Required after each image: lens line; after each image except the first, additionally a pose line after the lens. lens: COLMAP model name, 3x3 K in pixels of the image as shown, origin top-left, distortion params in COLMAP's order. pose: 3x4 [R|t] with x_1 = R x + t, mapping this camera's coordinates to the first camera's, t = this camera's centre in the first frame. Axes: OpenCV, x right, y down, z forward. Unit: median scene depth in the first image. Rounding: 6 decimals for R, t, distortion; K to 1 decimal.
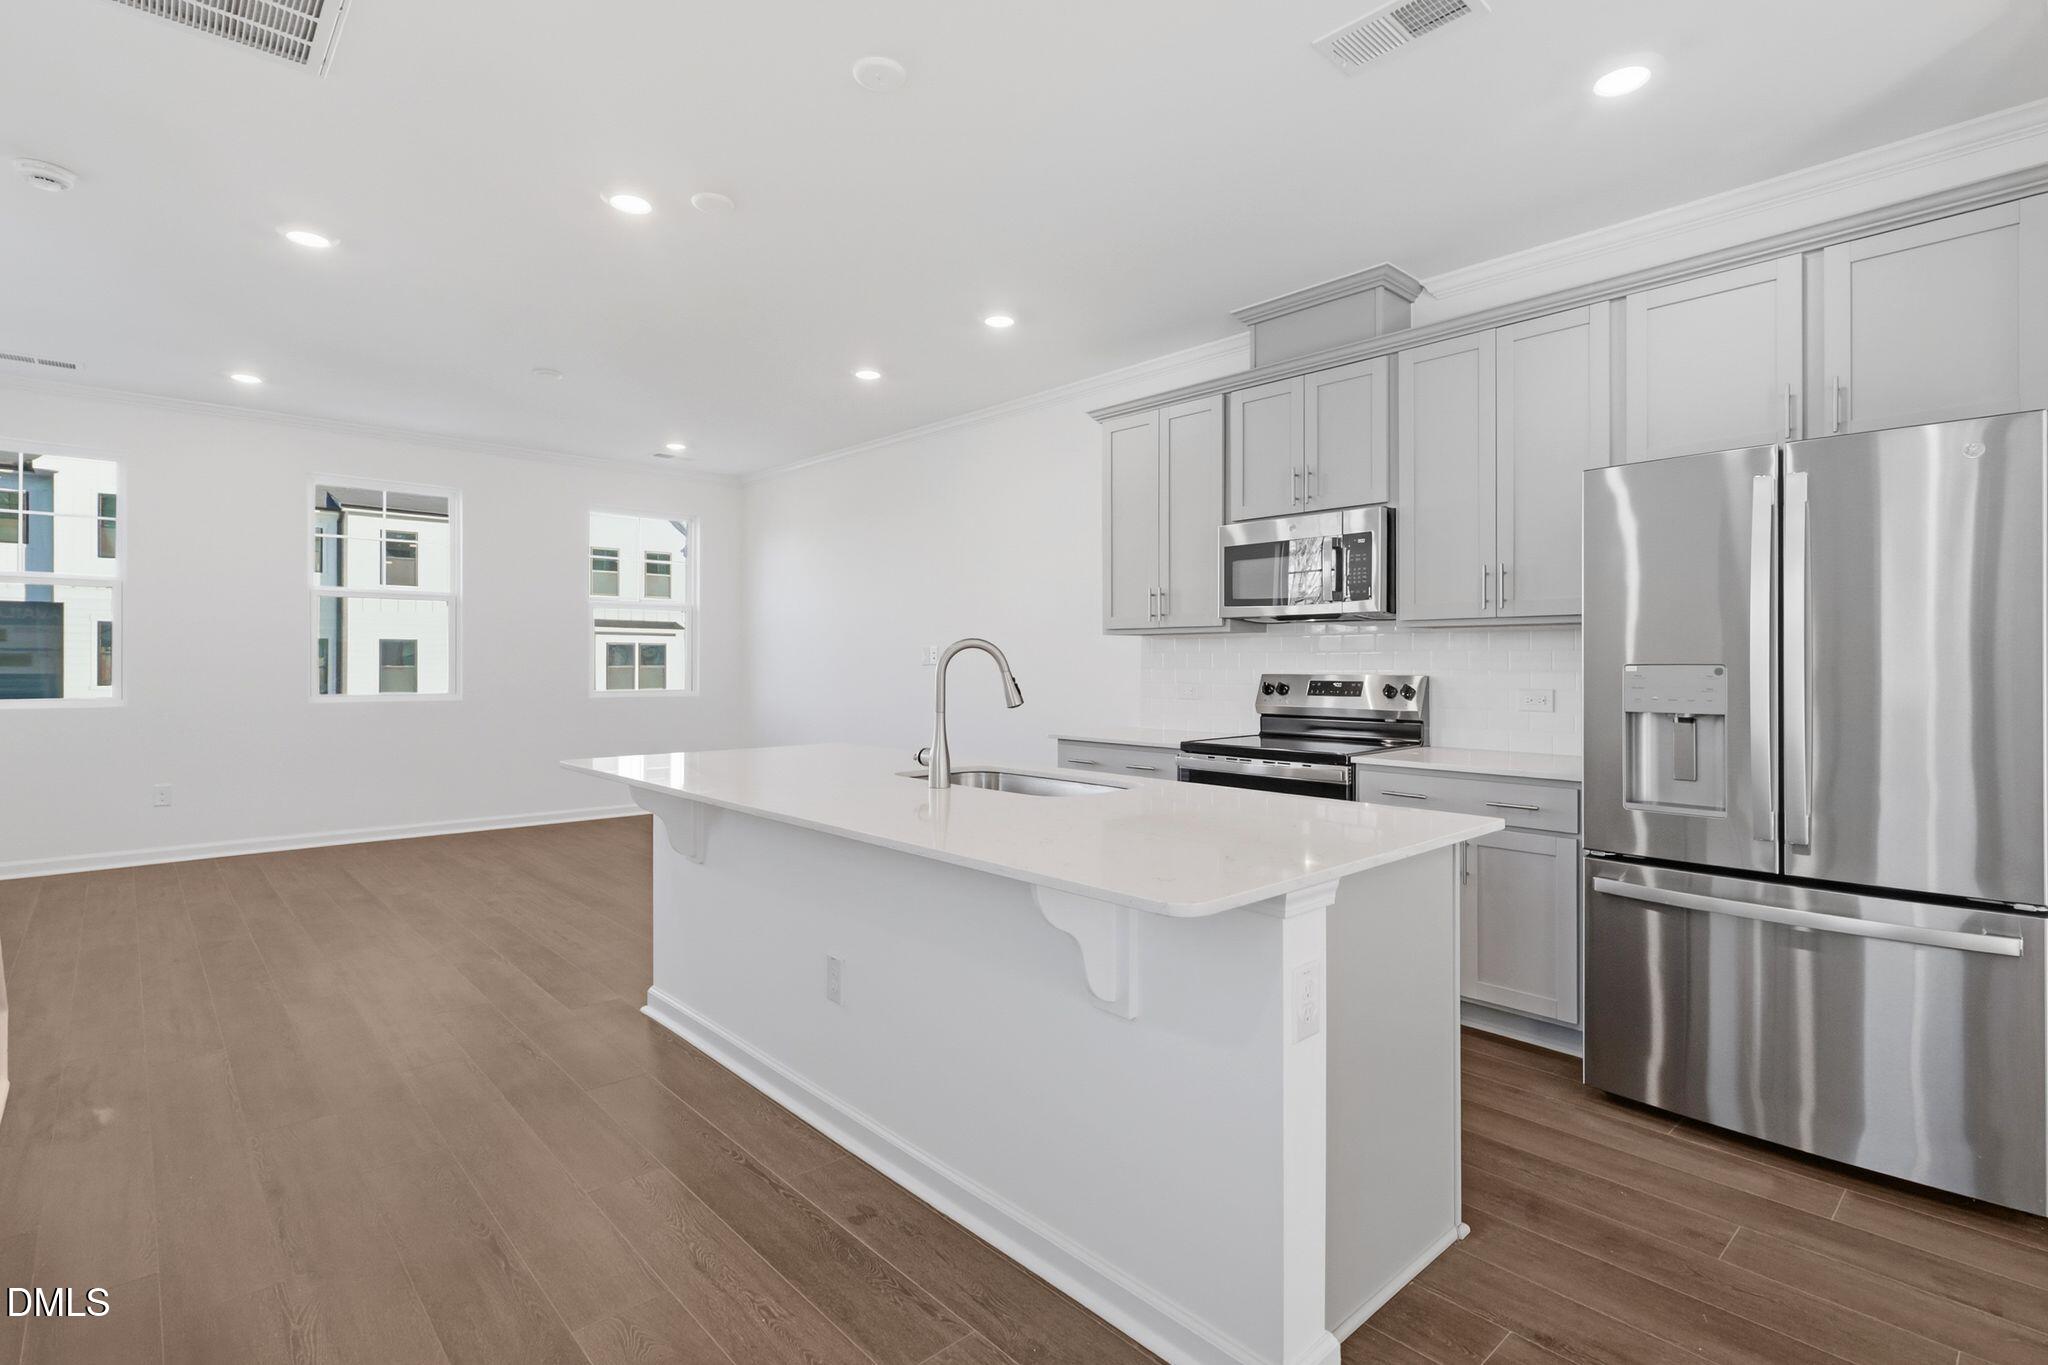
lens RADIAL K [[959.5, 0, 1013.7], [0, 959.5, 655.7], [0, 0, 1]] dist [-0.001697, 0.001750]
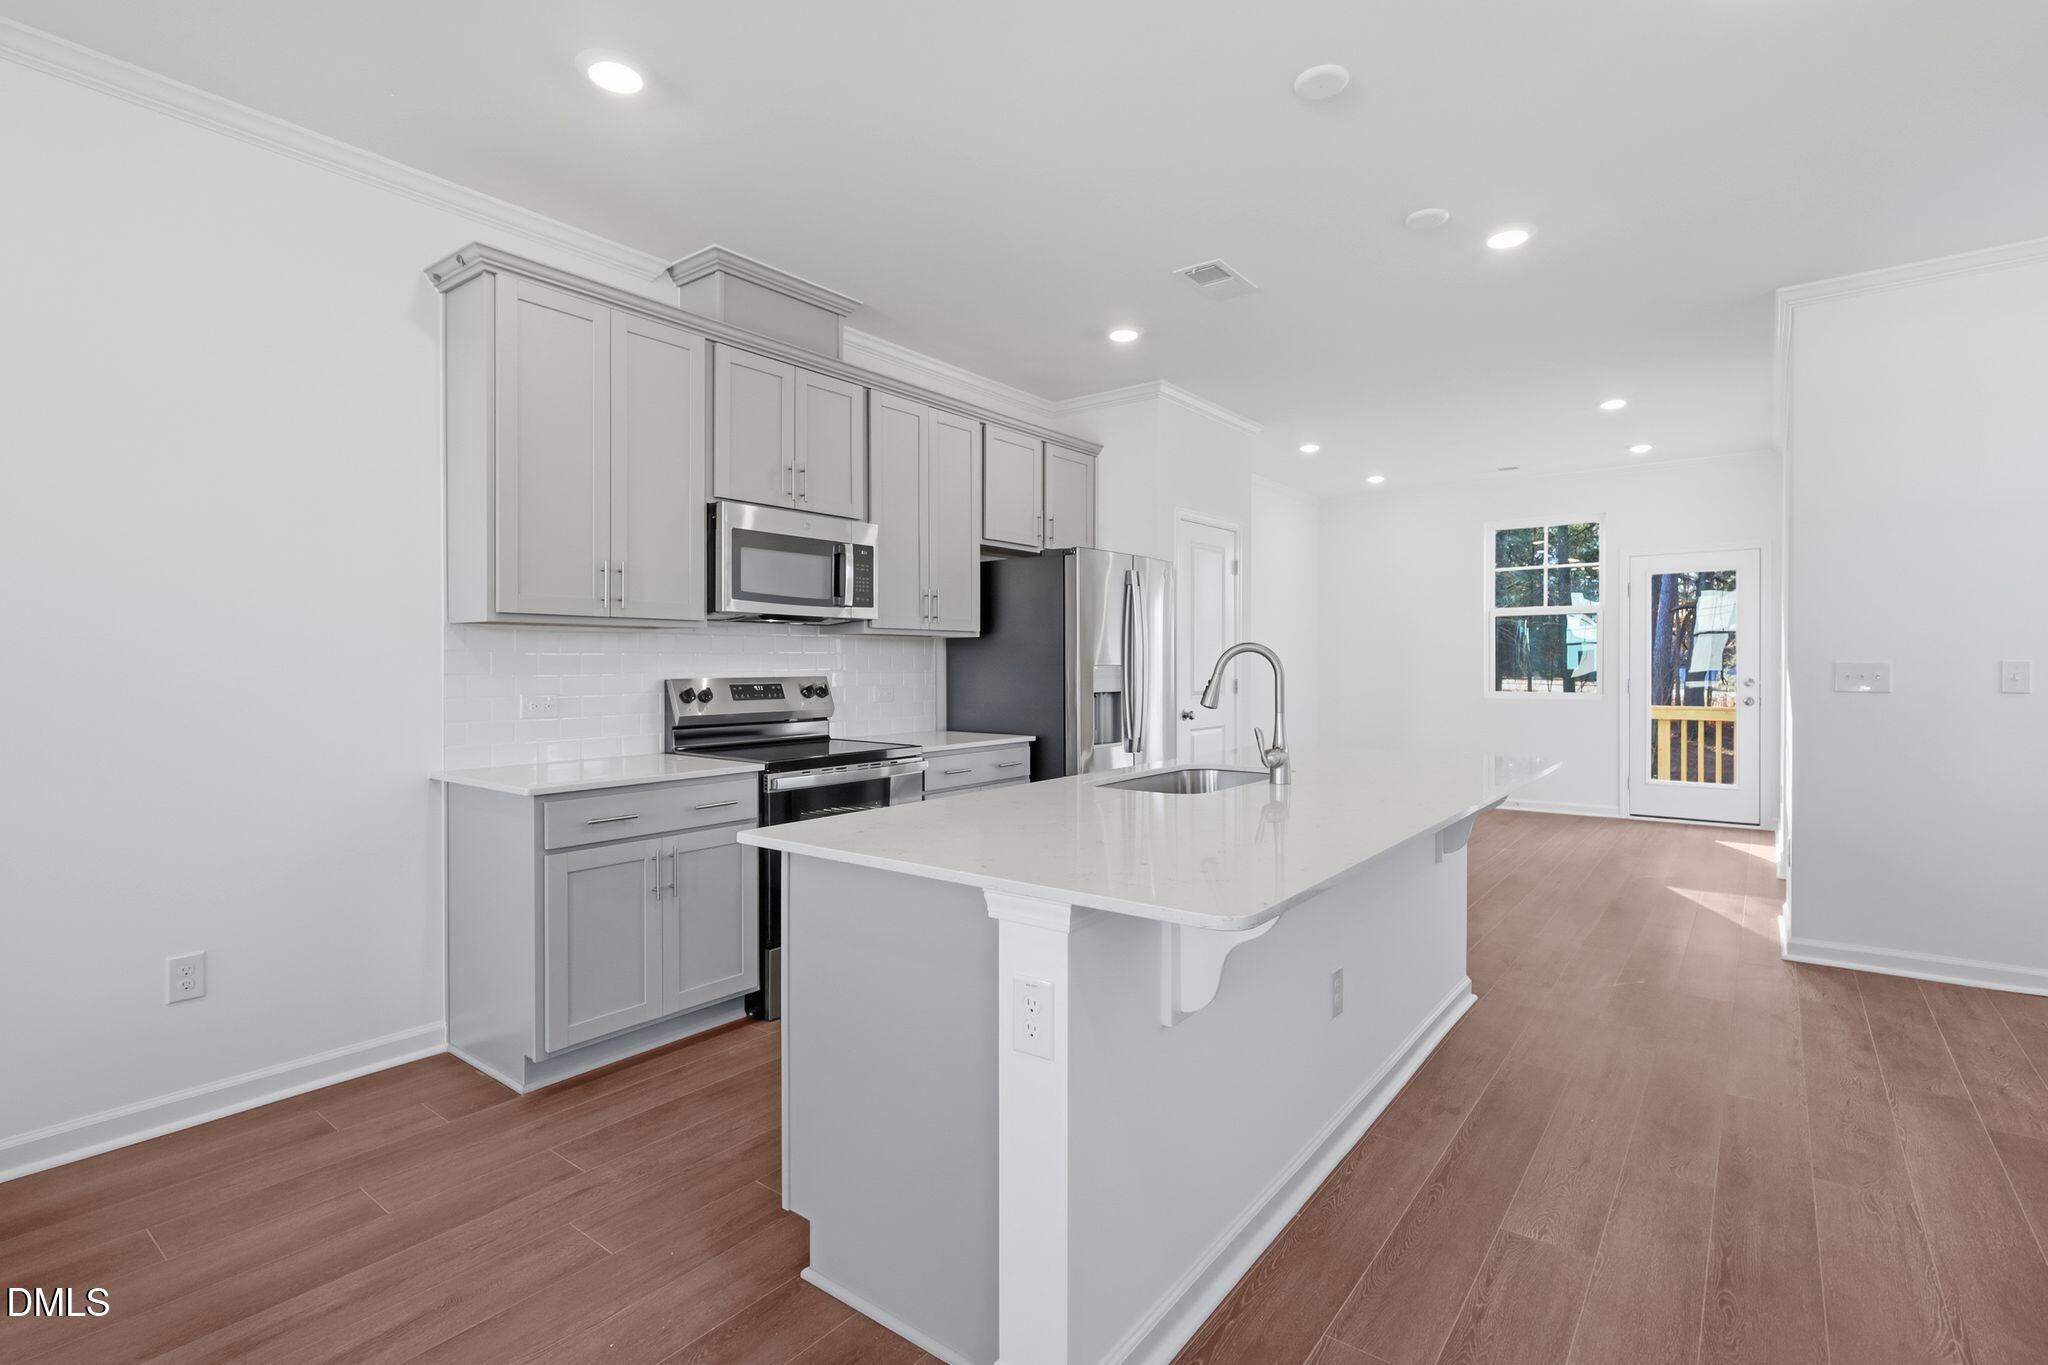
lens RADIAL K [[959.5, 0, 1023.5], [0, 959.5, 674.3], [0, 0, 1]] dist [-0.001697, 0.001750]
pose [[-0.168439, -0.014108, 0.985611, -0.636427], [-0.004516, 0.999898, 0.013541, 0.001909], [-0.985702, -0.002170, -0.168485, 0.867934]]
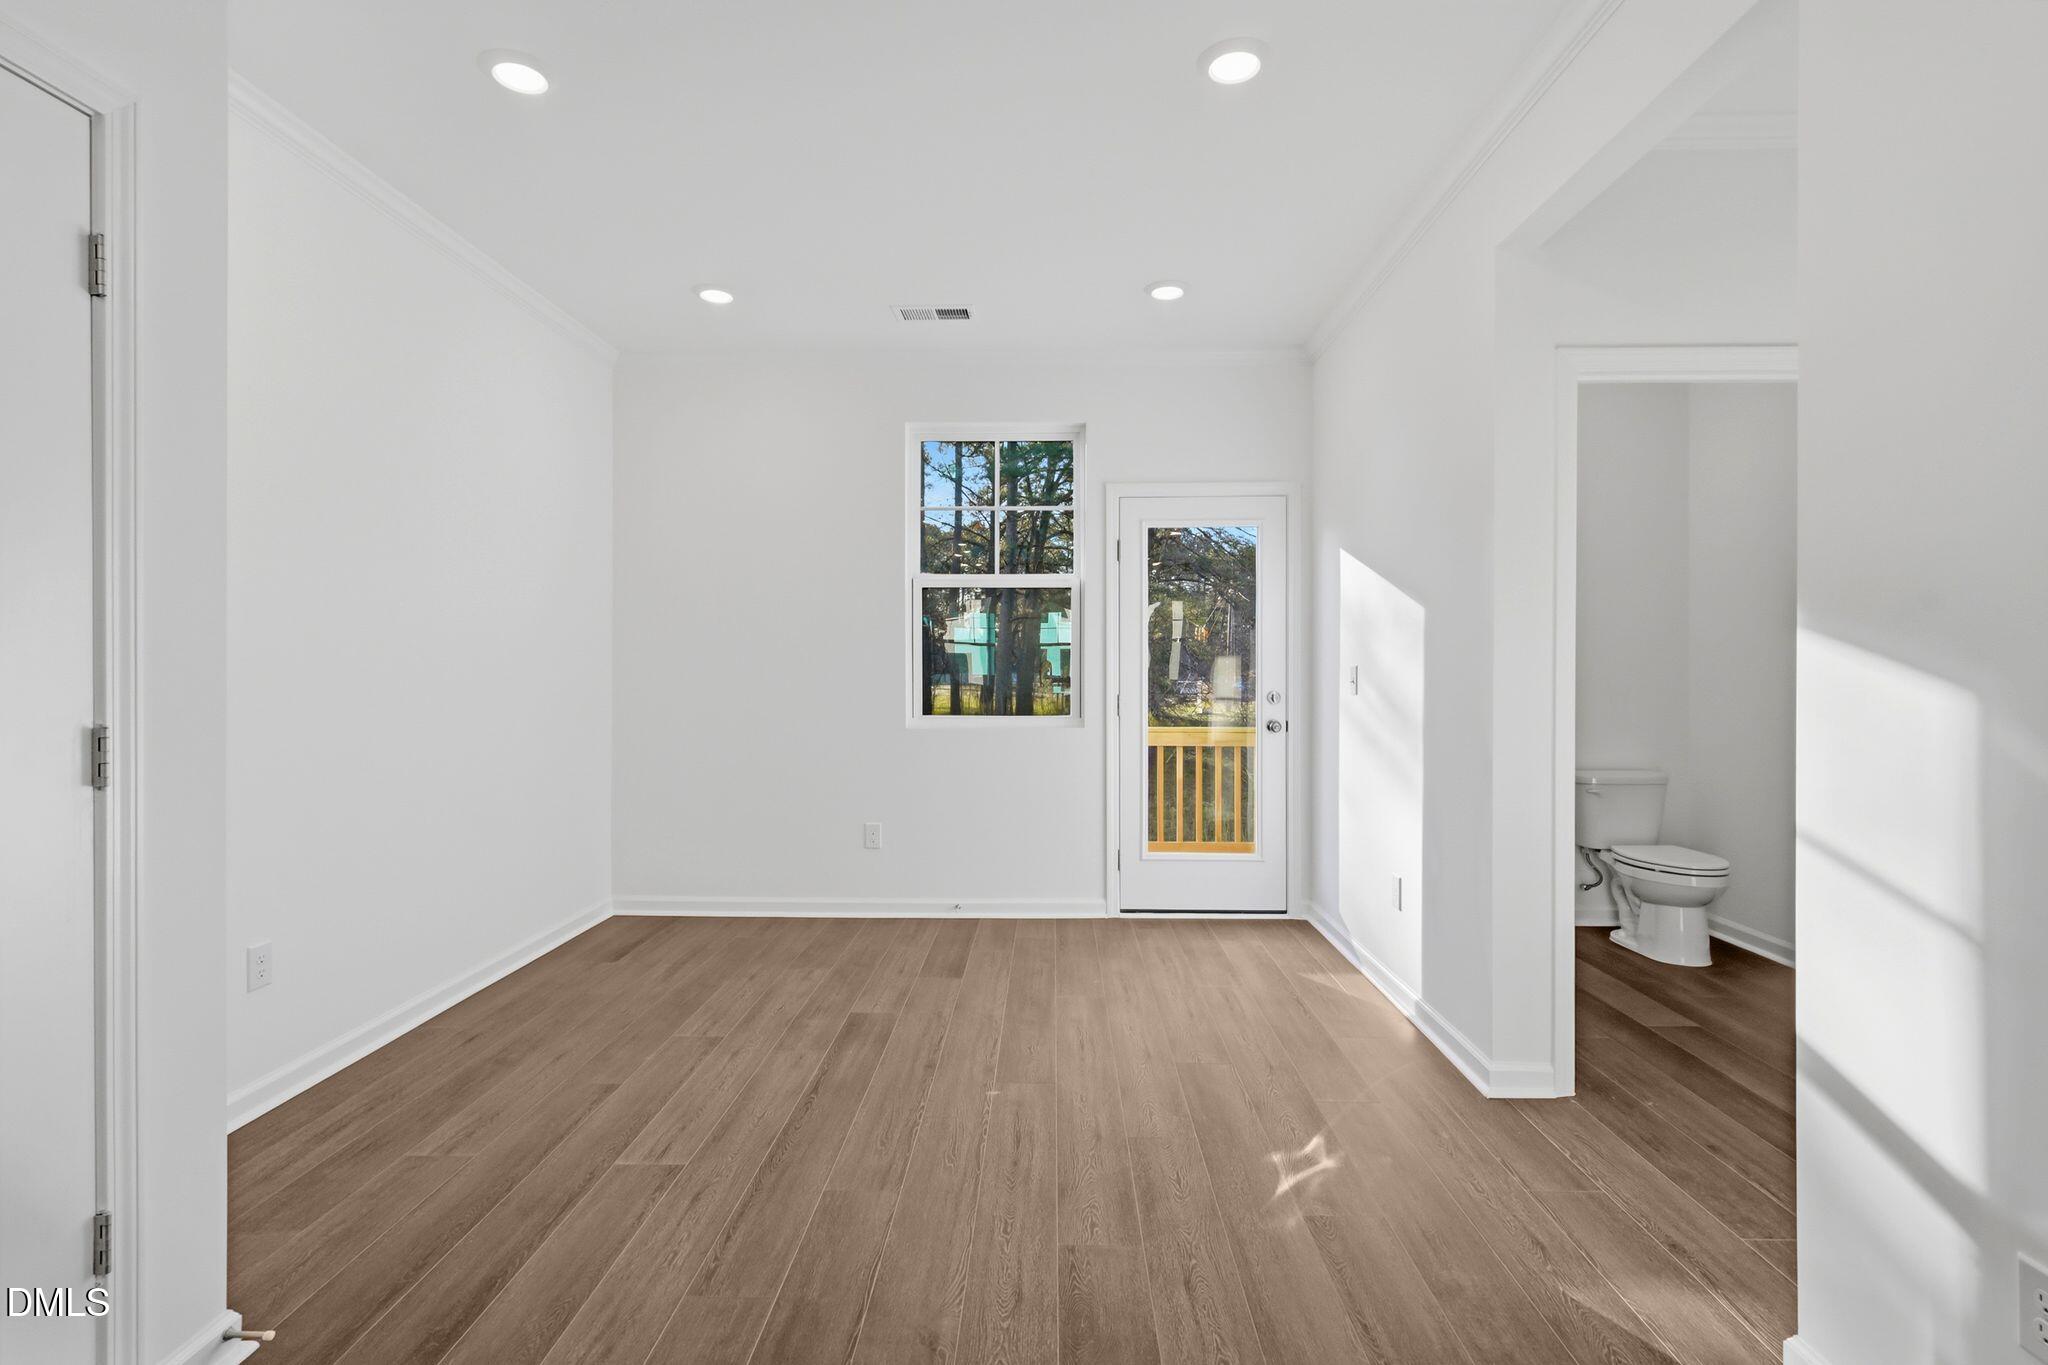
lens RADIAL K [[959.5, 0, 1024.0], [0, 959.5, 676.0], [0, 0, 1]] dist [-0.001697, 0.001750]
pose [[-0.719933, -0.004016, 0.694032, 0.234768], [-0.003946, 0.999991, 0.001693, 0.007788], [-0.694033, -0.001519, -0.719942, 0.336843]]
